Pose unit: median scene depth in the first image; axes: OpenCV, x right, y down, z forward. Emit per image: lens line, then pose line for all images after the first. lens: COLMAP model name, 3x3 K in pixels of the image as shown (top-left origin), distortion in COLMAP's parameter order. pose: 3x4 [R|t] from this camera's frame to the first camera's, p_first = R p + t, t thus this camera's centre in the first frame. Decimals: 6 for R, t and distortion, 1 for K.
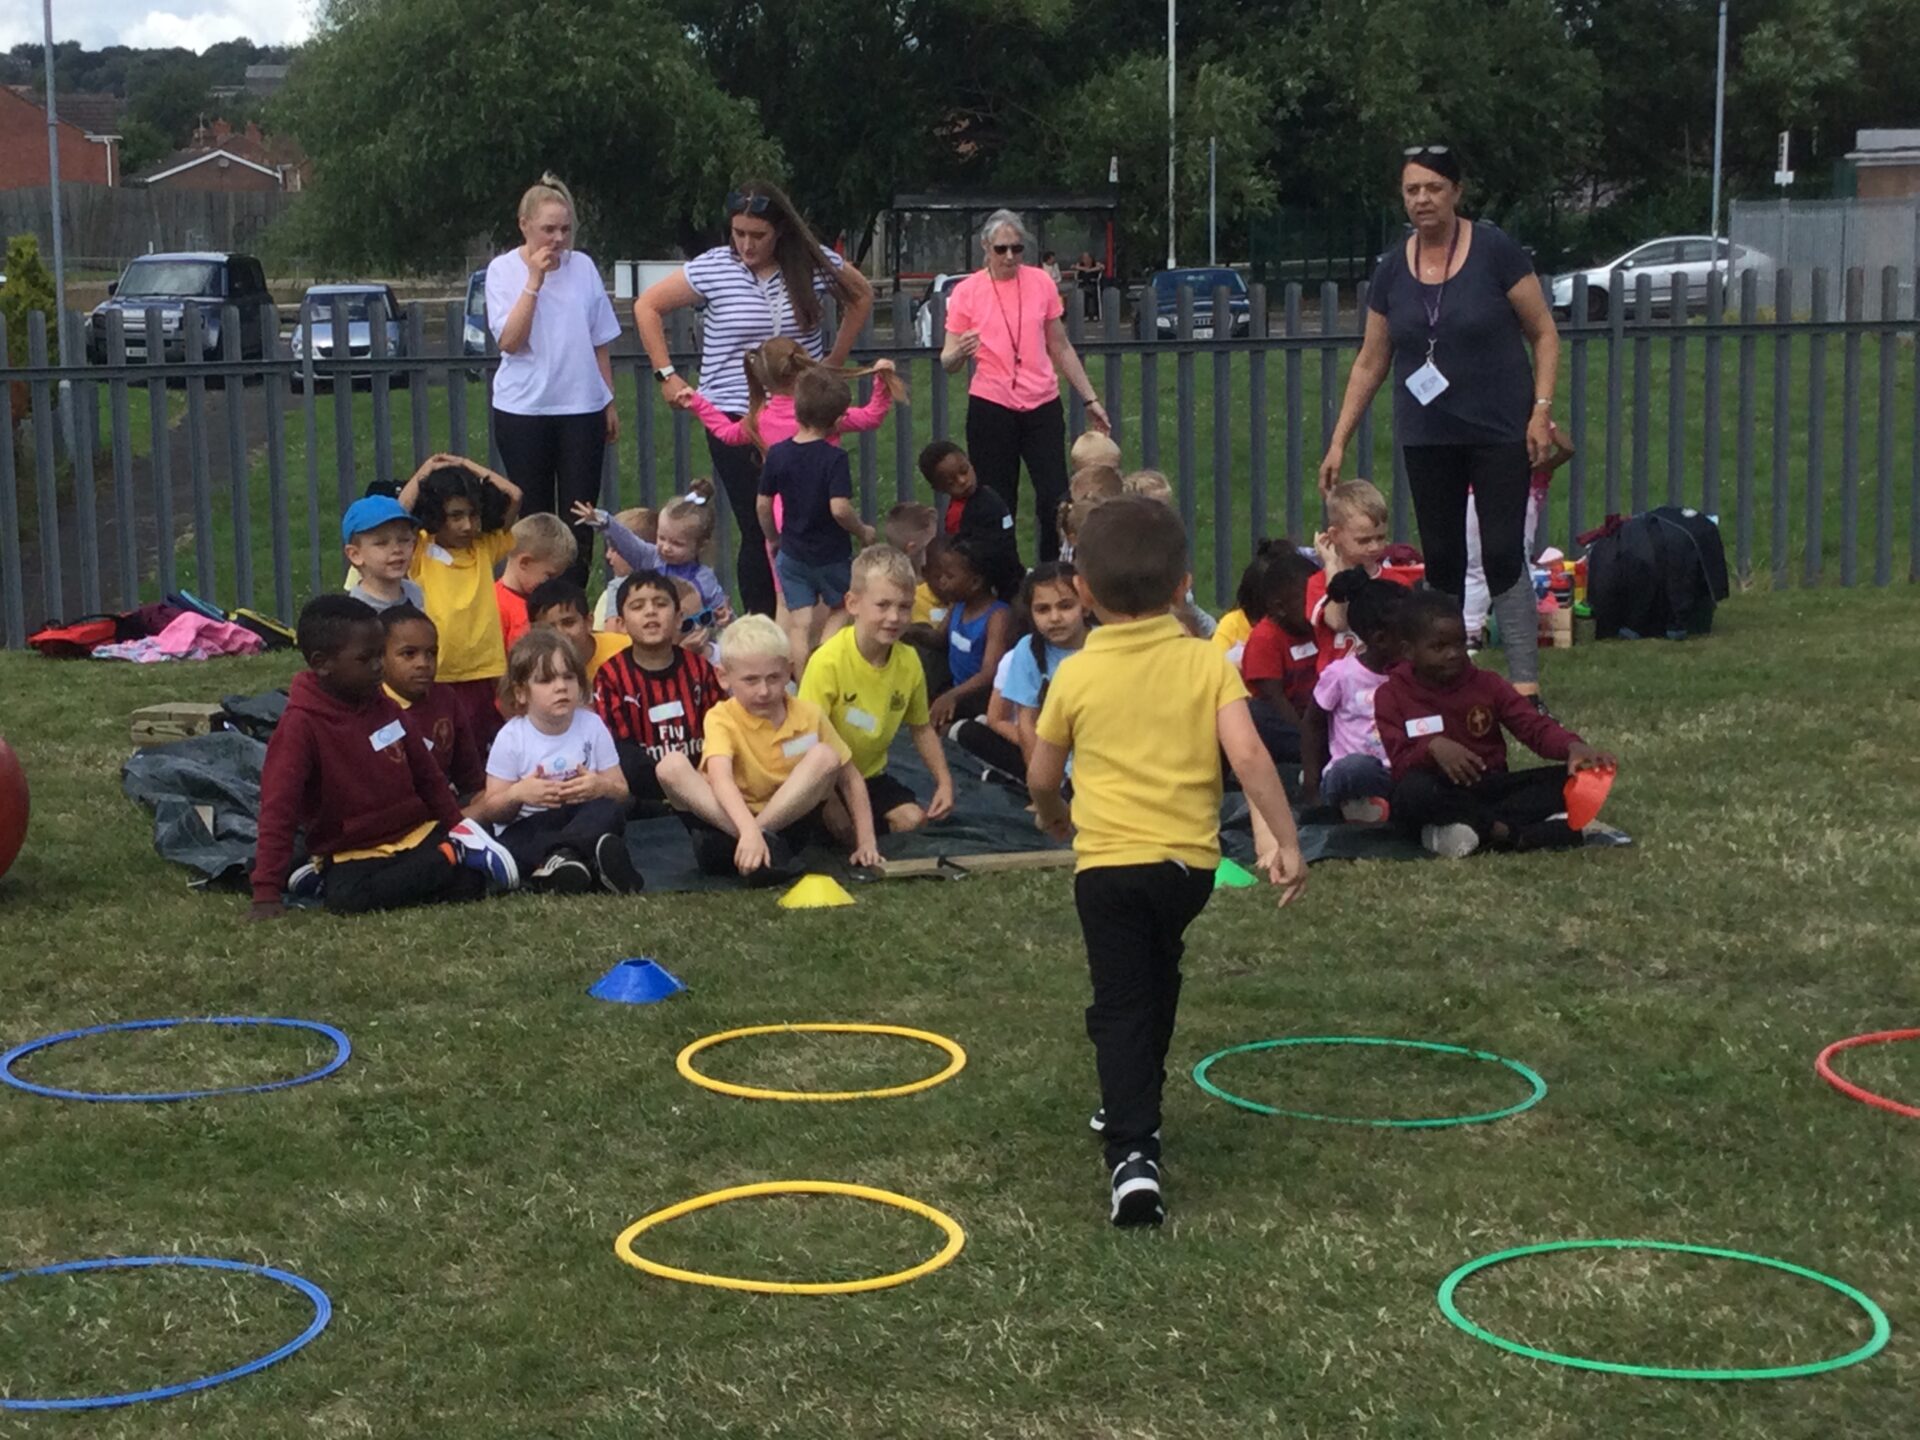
lens RADIAL K [[3549.2, 0, 956.6], [0, 3549.2, 717.7], [0, 0, 1]] dist [-0.025450, 1.041355]
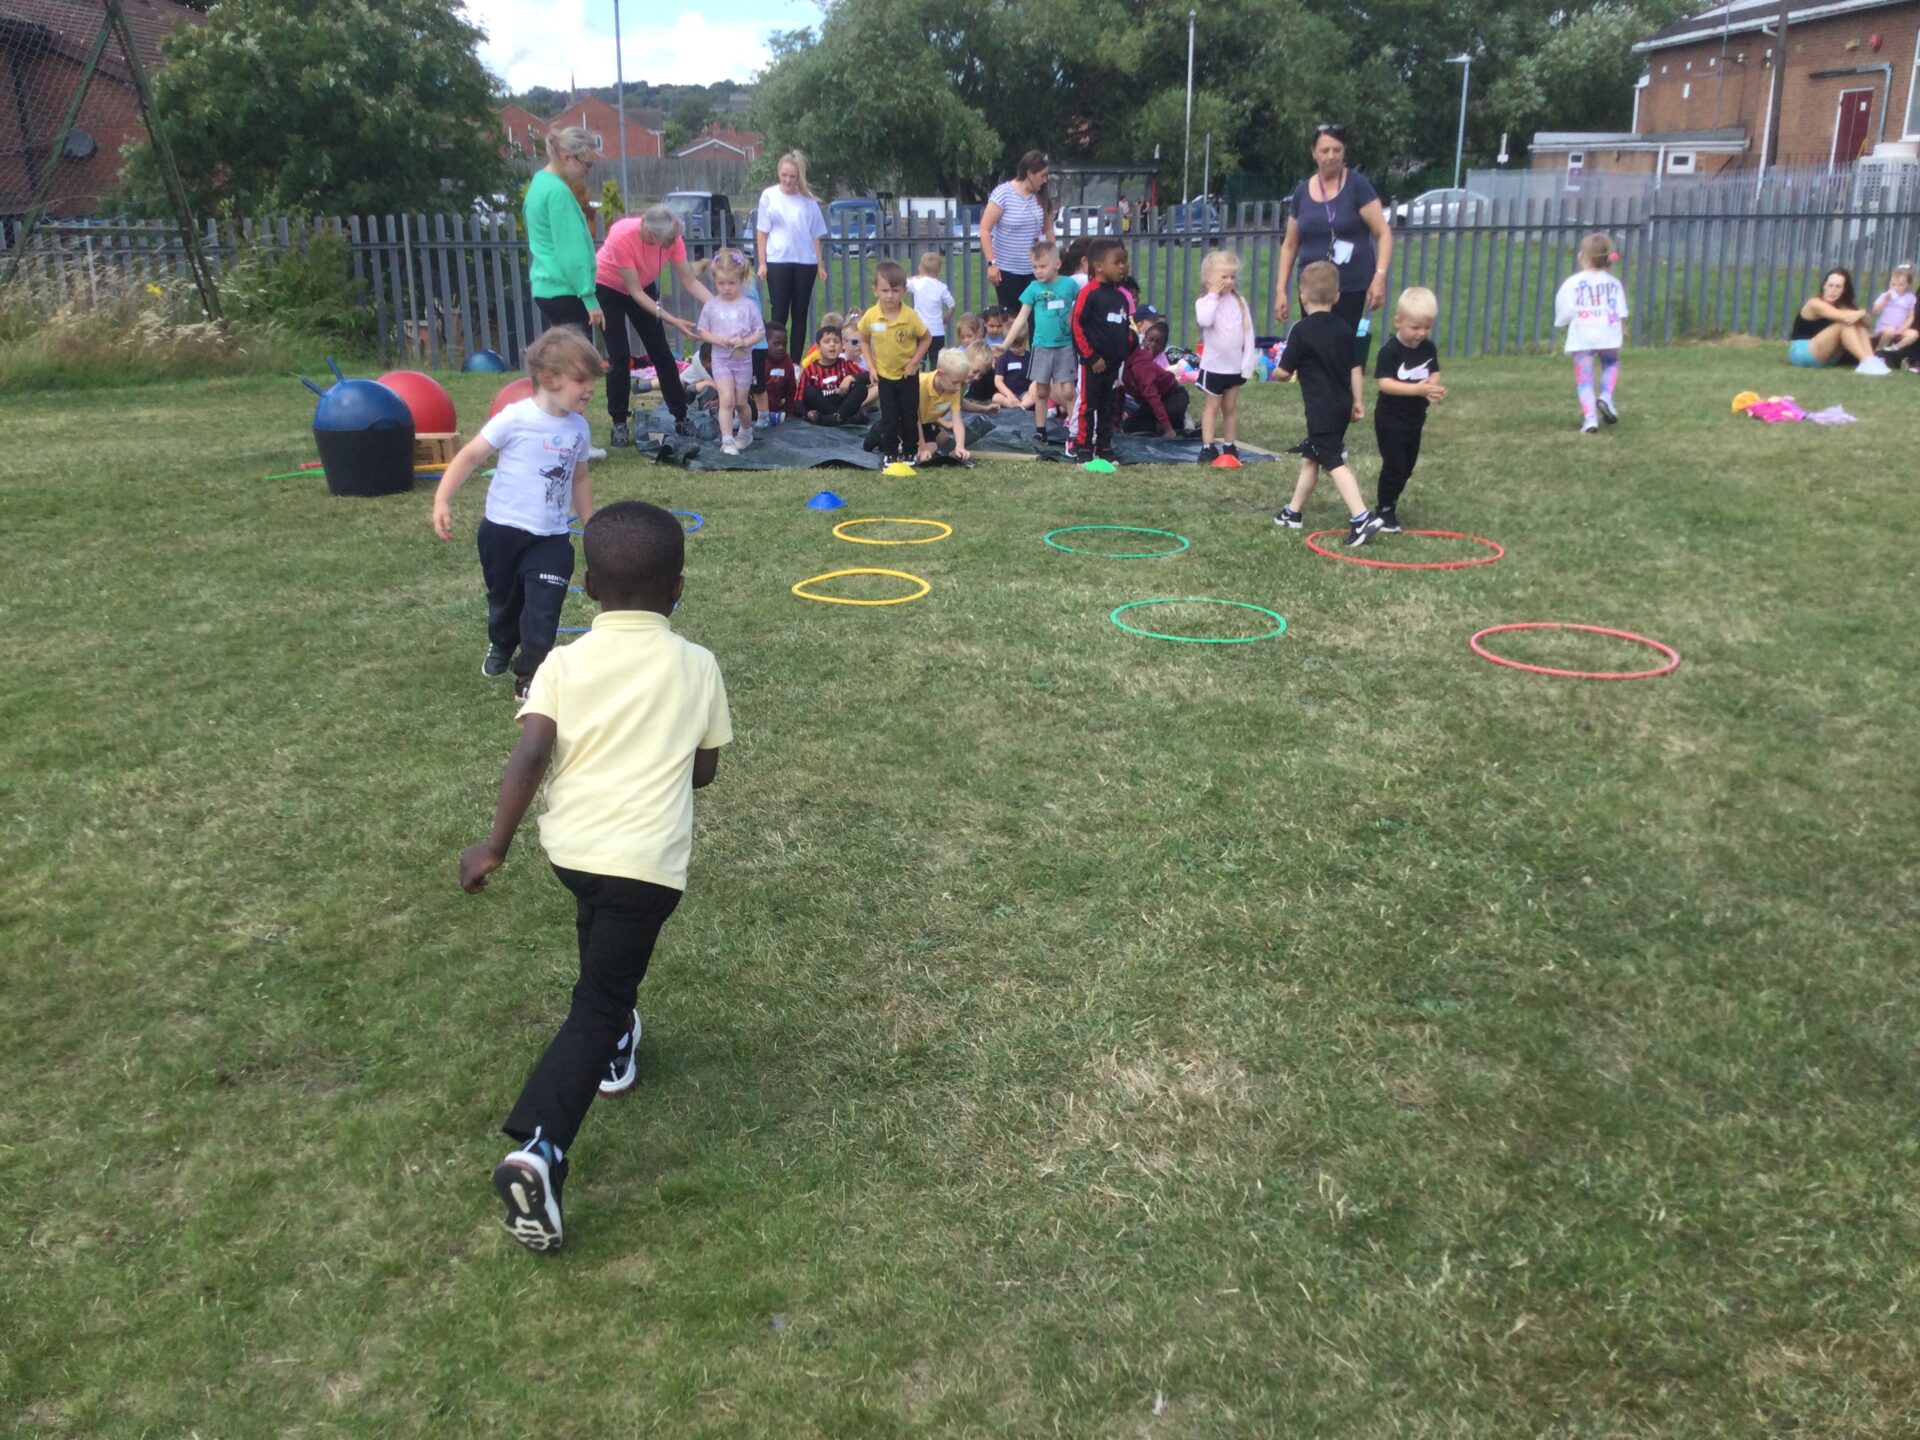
lens RADIAL K [[1735.6, 0, 962.4], [0, 1735.6, 725.2], [0, 0, 1]] dist [0.117735, -0.228537]
pose [[0.997508, 0.028385, -0.064594, 0.076970], [-0.017544, 0.986539, 0.162585, 0.029205], [0.068339, -0.161047, 0.984578, -0.163244]]
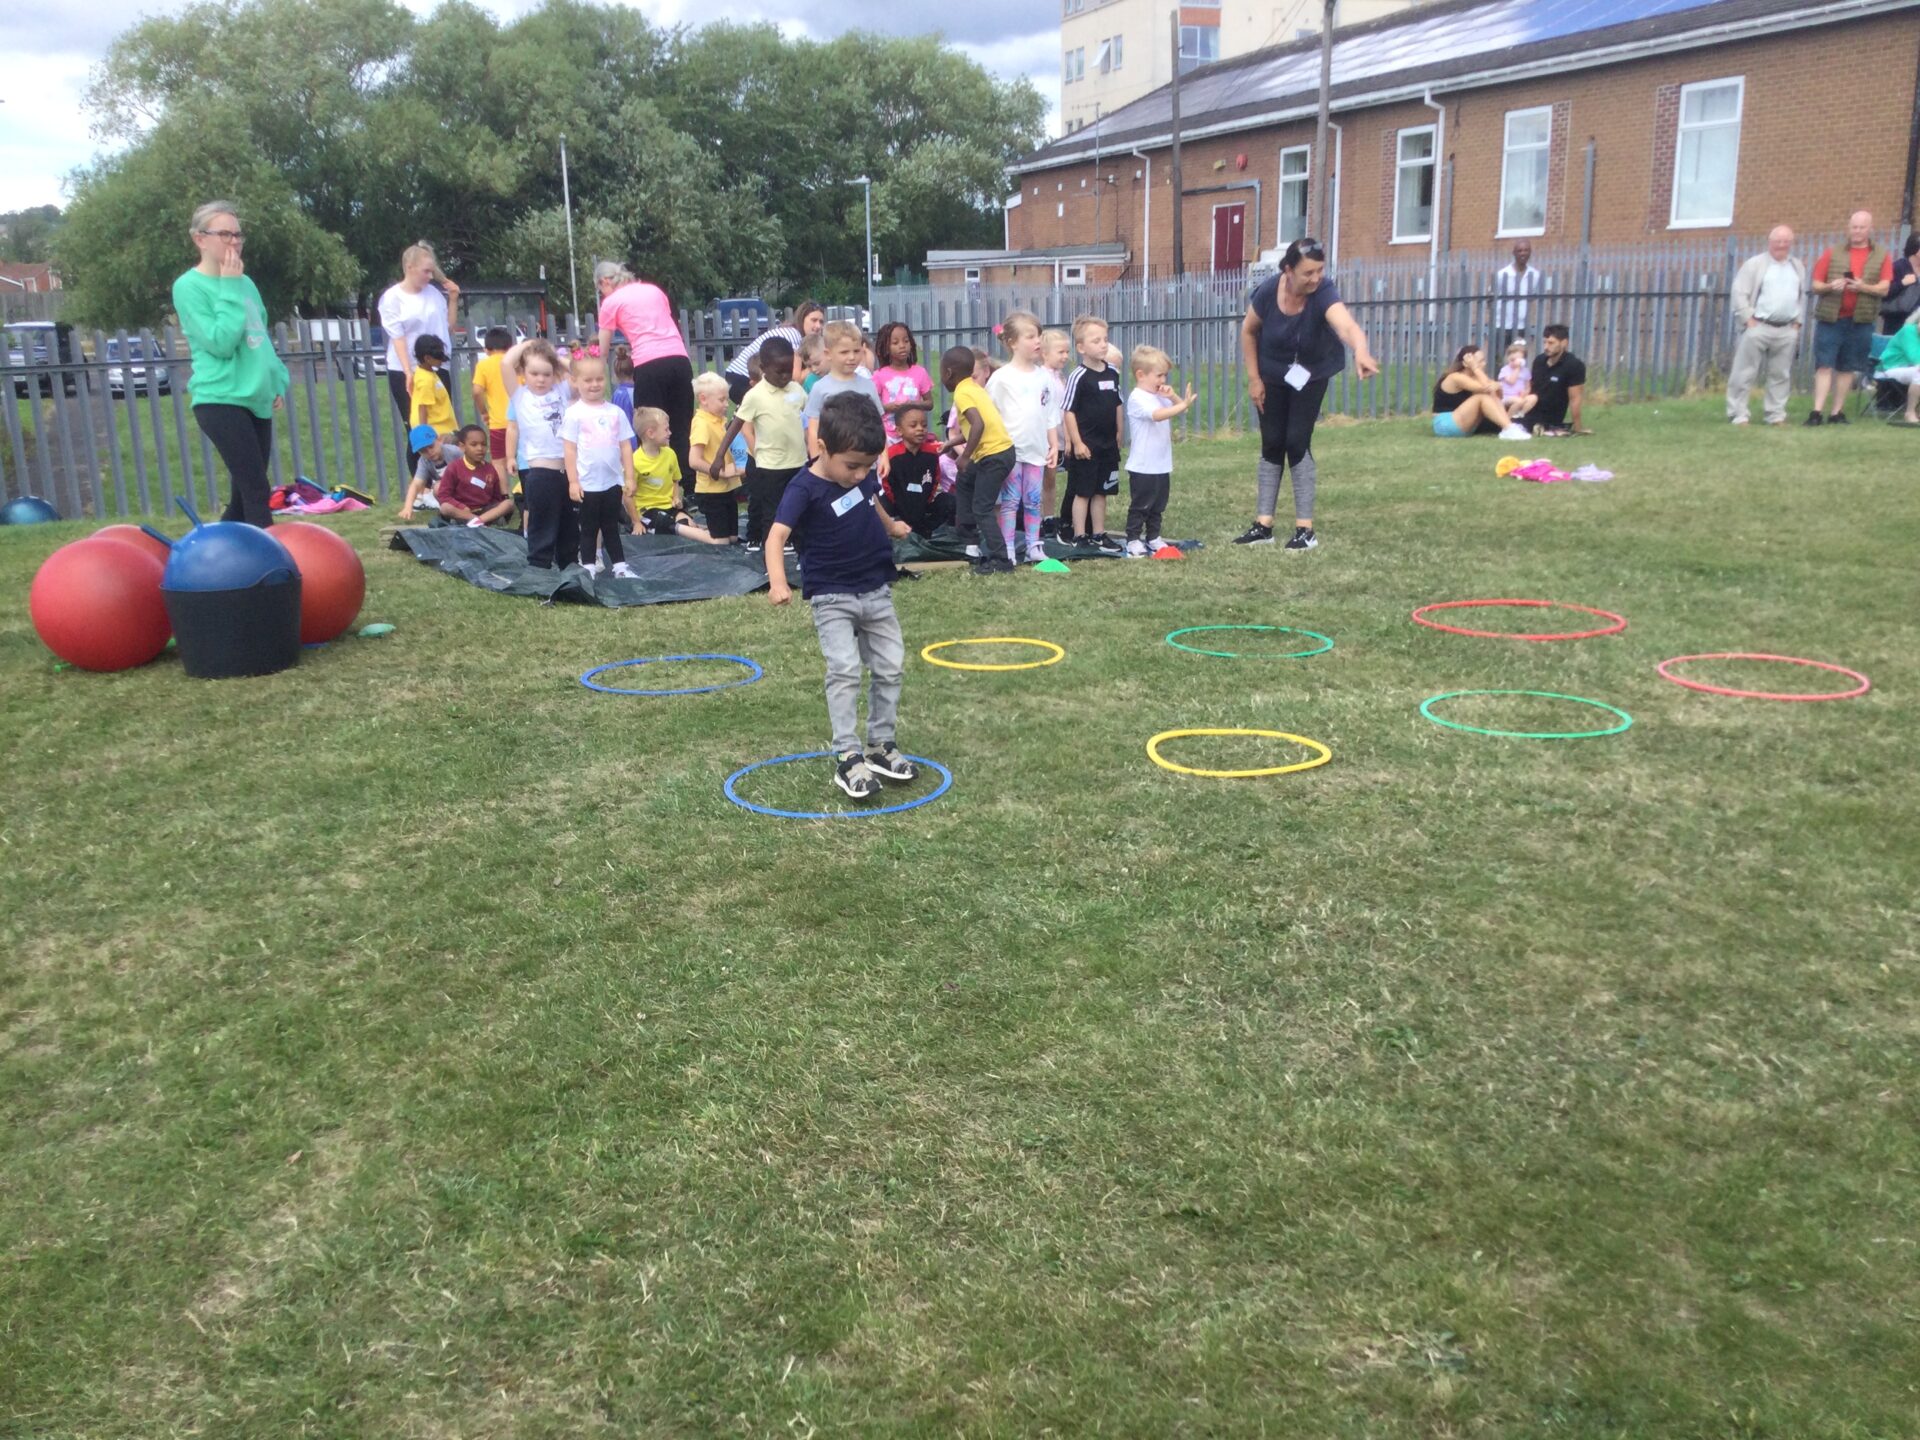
lens RADIAL K [[1735.6, 0, 962.3], [0, 1735.6, 728.9], [0, 0, 1]] dist [0.132173, -0.274812]
pose [[0.953957, -0.083777, 0.288006, -0.296102], [0.055269, 0.992856, 0.105743, 0.029173], [-0.294808, -0.084956, 0.951772, 0.045623]]
